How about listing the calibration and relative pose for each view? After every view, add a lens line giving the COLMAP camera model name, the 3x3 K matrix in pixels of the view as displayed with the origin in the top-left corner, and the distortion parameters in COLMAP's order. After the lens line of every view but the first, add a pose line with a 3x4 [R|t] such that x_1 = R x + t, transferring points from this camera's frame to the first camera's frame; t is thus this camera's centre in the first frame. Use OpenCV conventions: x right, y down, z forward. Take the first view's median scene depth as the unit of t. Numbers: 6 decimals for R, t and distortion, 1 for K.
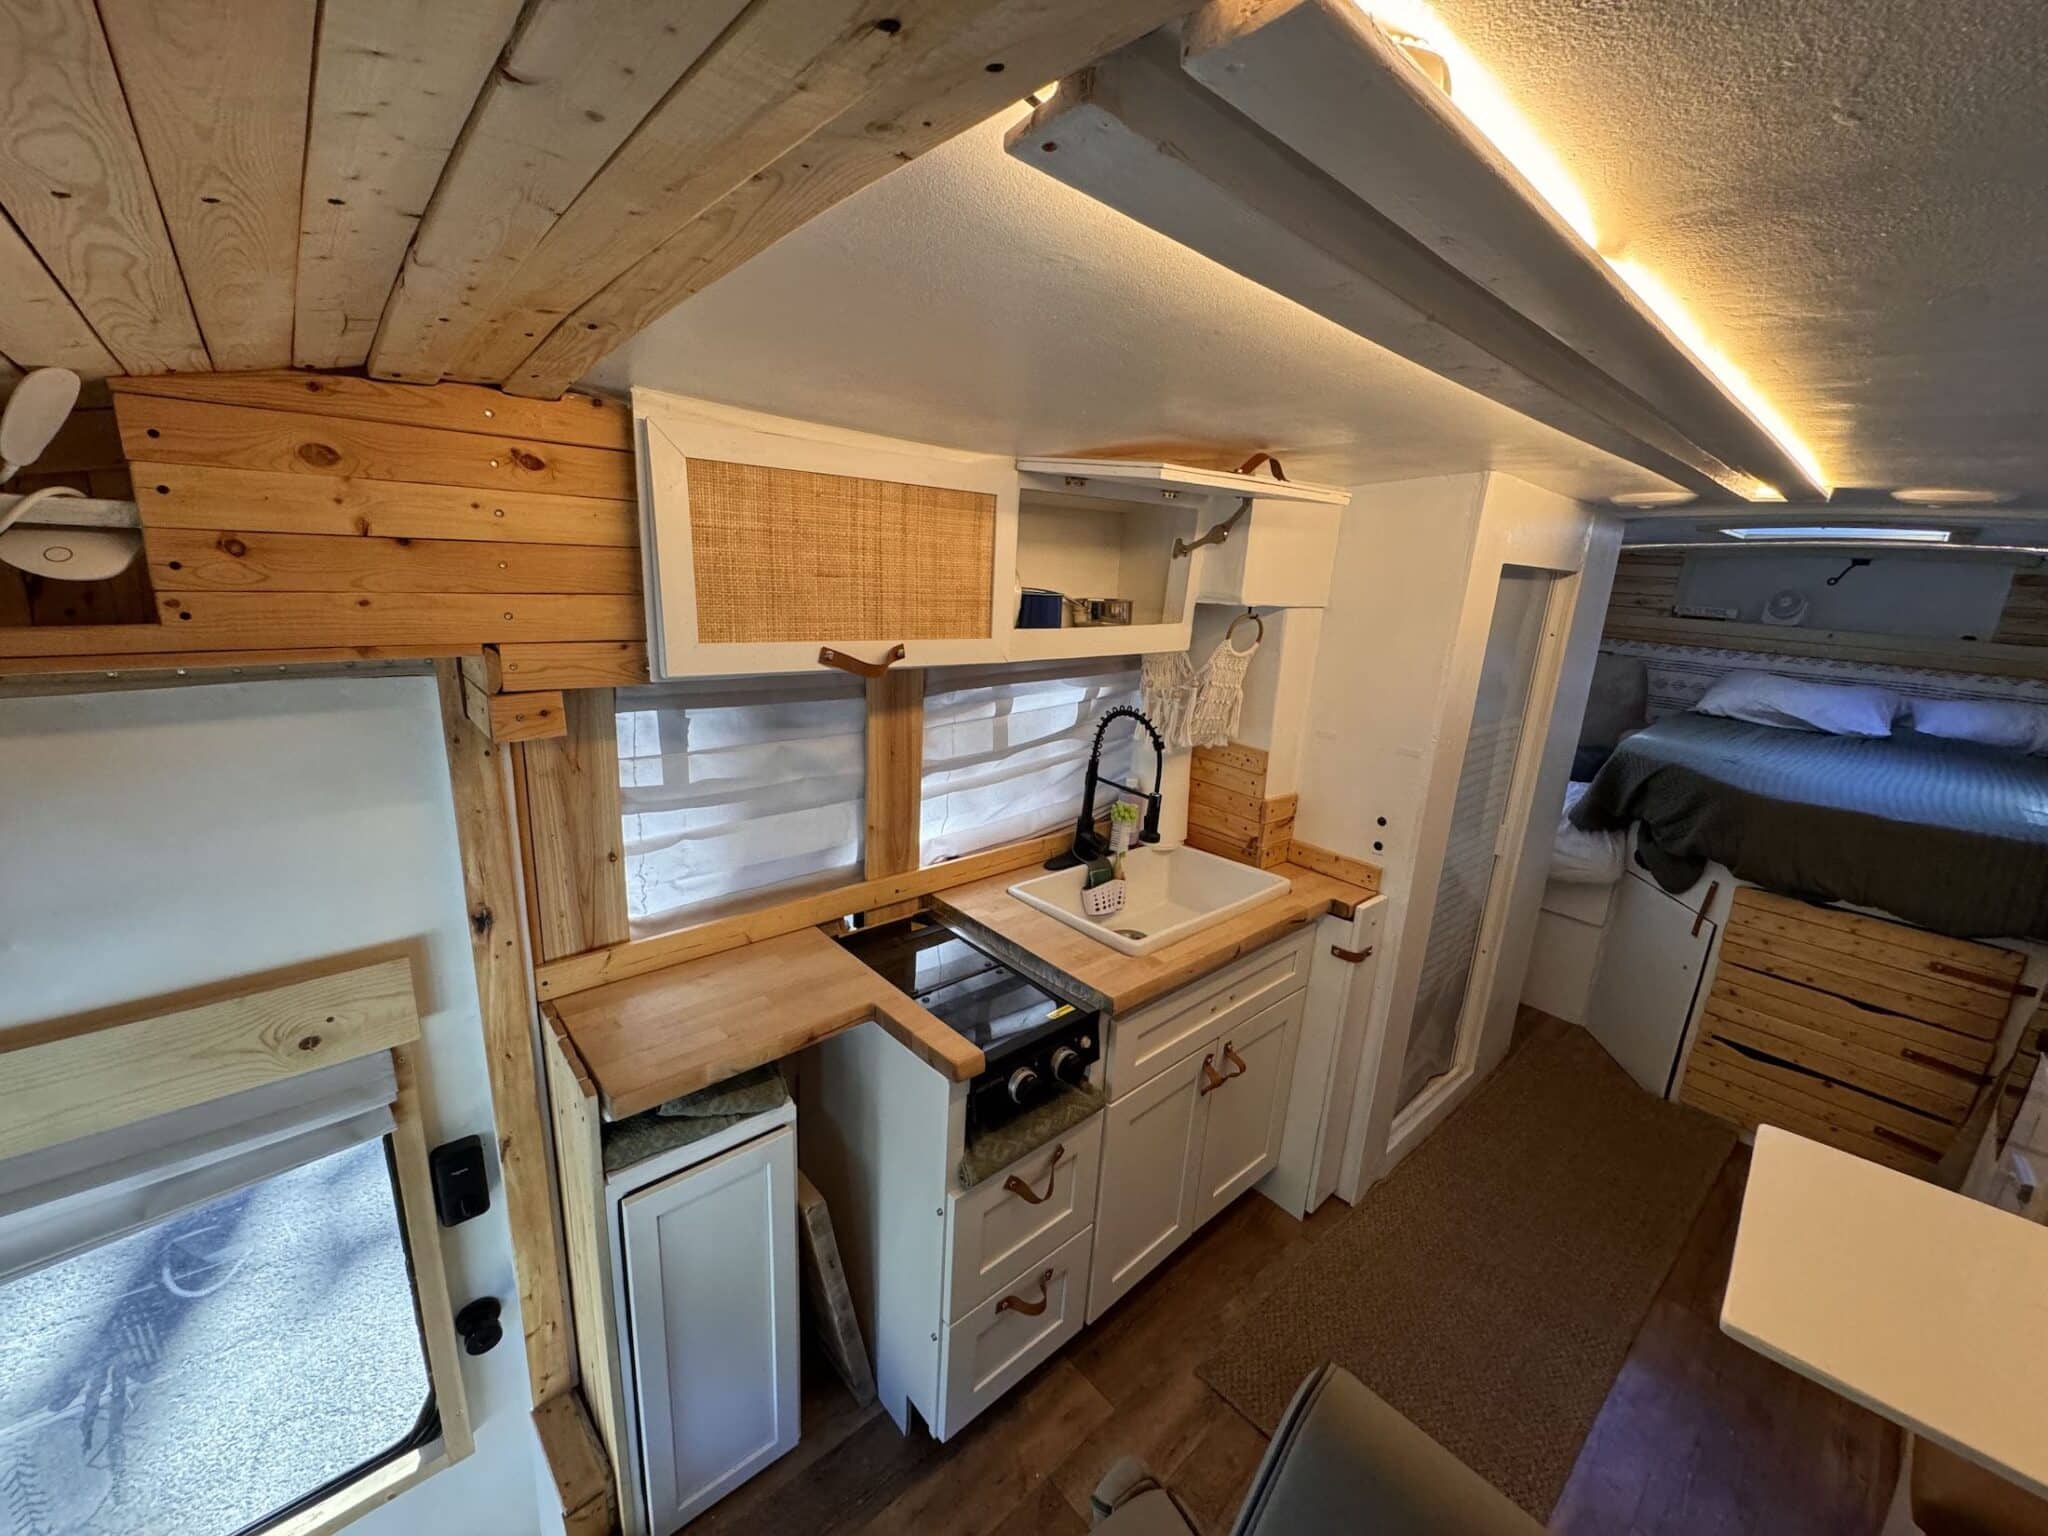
lens RADIAL K [[814.3, 0, 1023.8], [0, 814.3, 770.6], [0, 0, 1]] dist [0.000419, 0.000061]
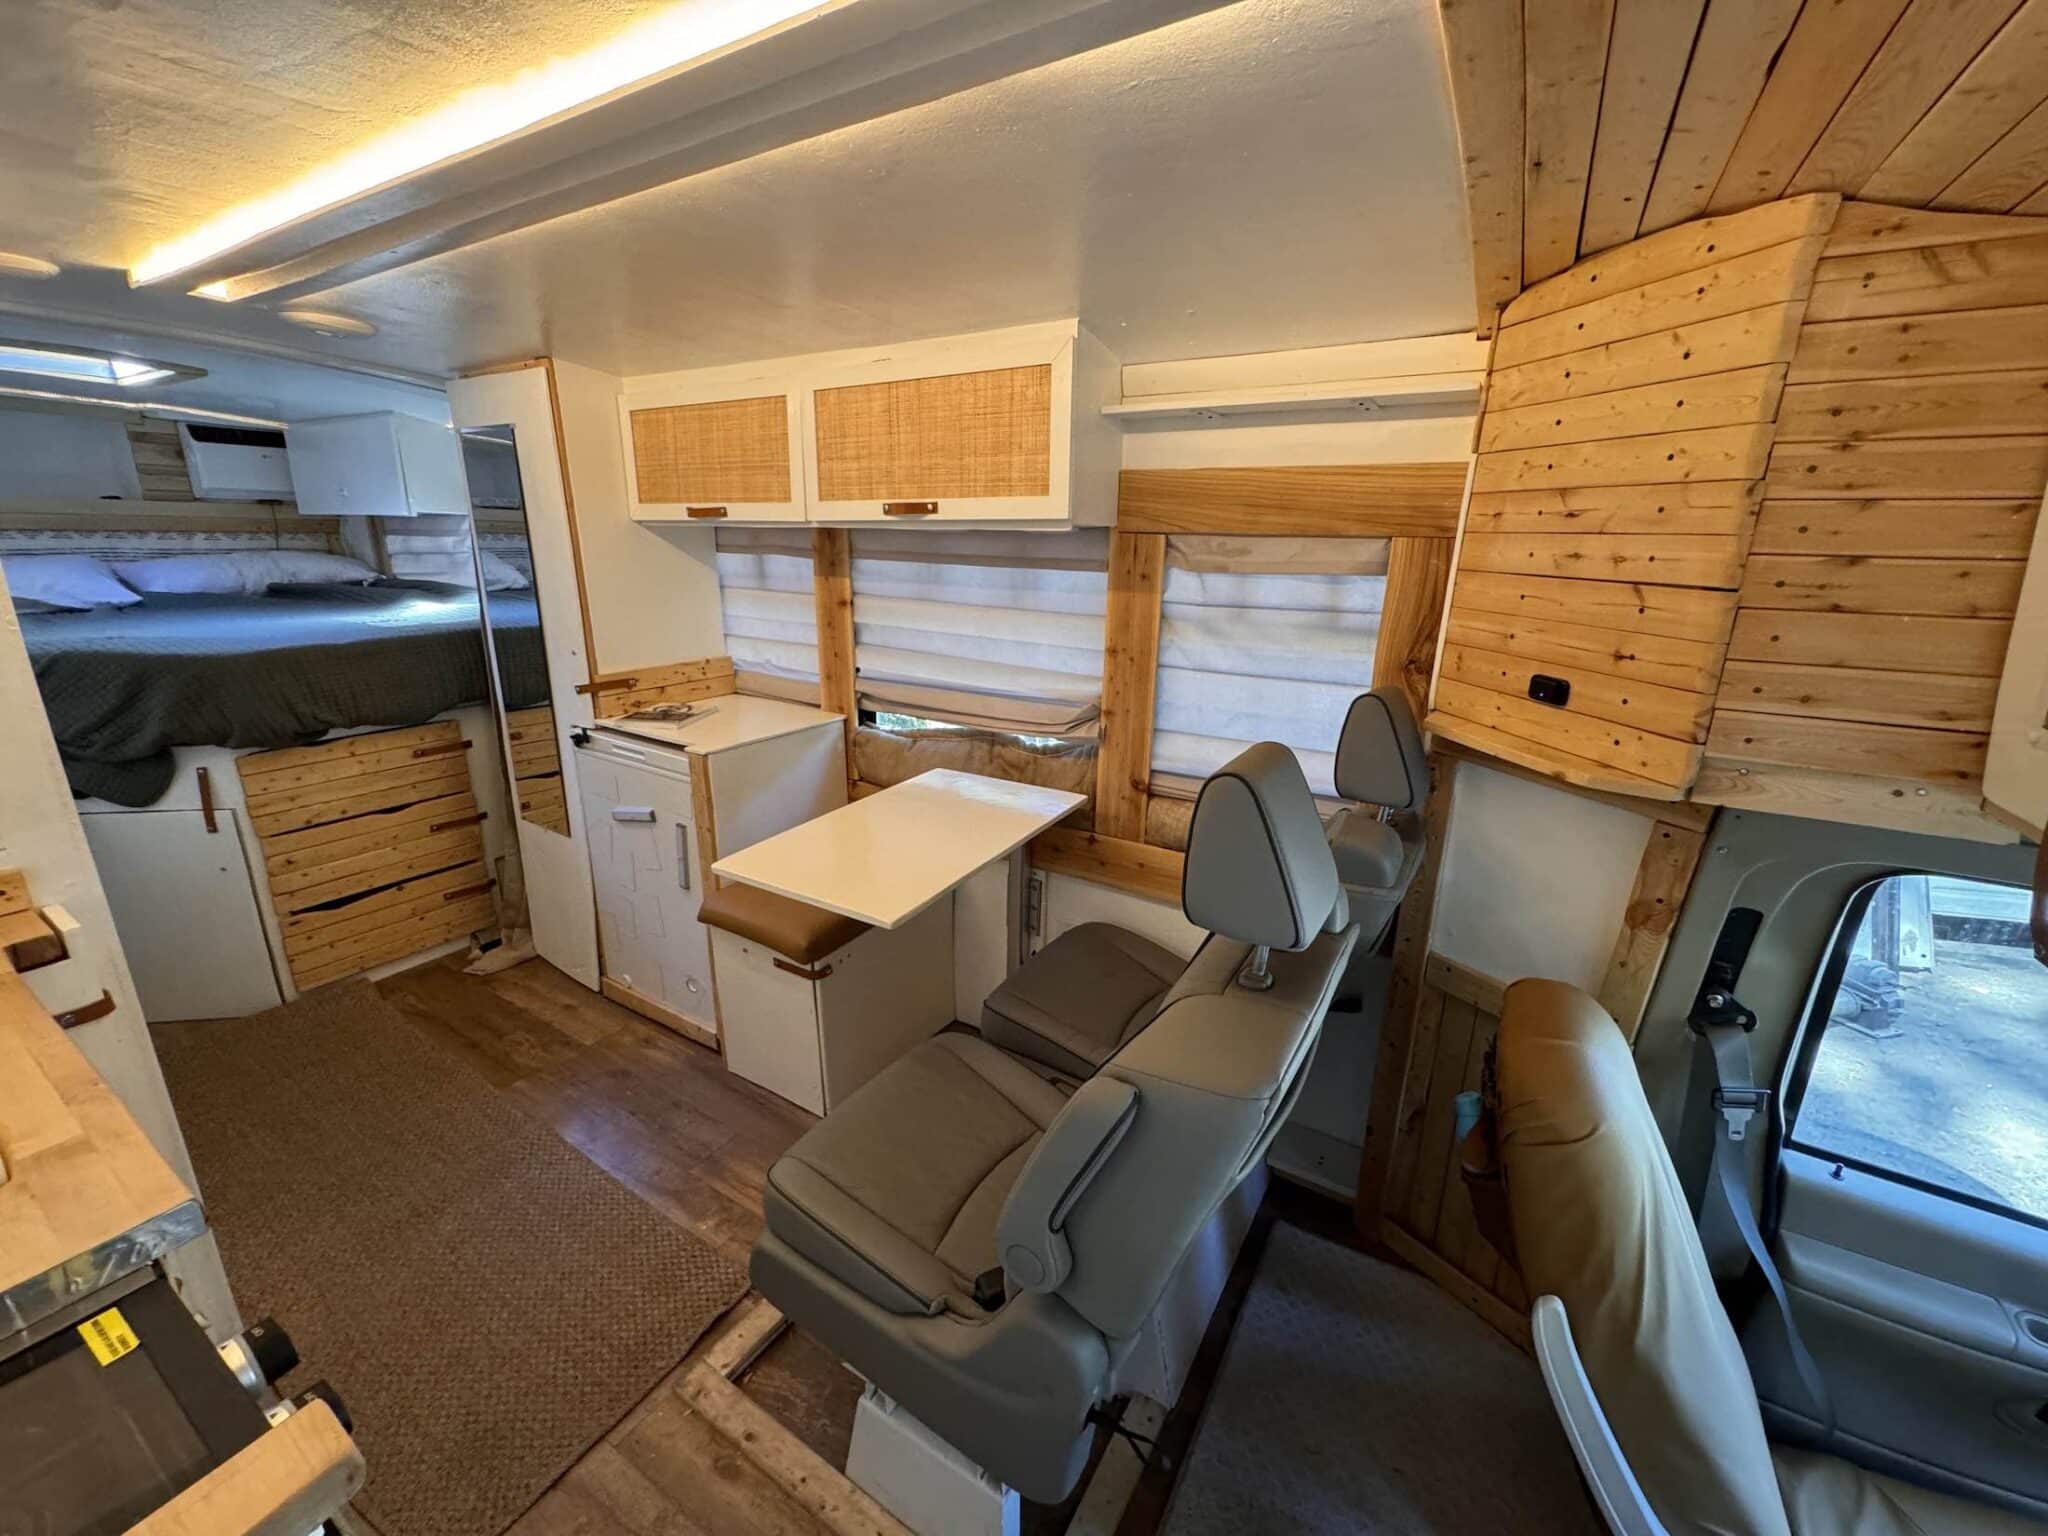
lens RADIAL K [[814.3, 0, 1020.0], [0, 814.3, 769.0], [0, 0, 1]] dist [0.000419, 0.000061]
pose [[-0.287092, -0.316714, 0.904030, -0.221908], [0.215867, 0.898092, 0.383186, -0.010175], [-0.933263, 0.305160, -0.189467, 0.348680]]
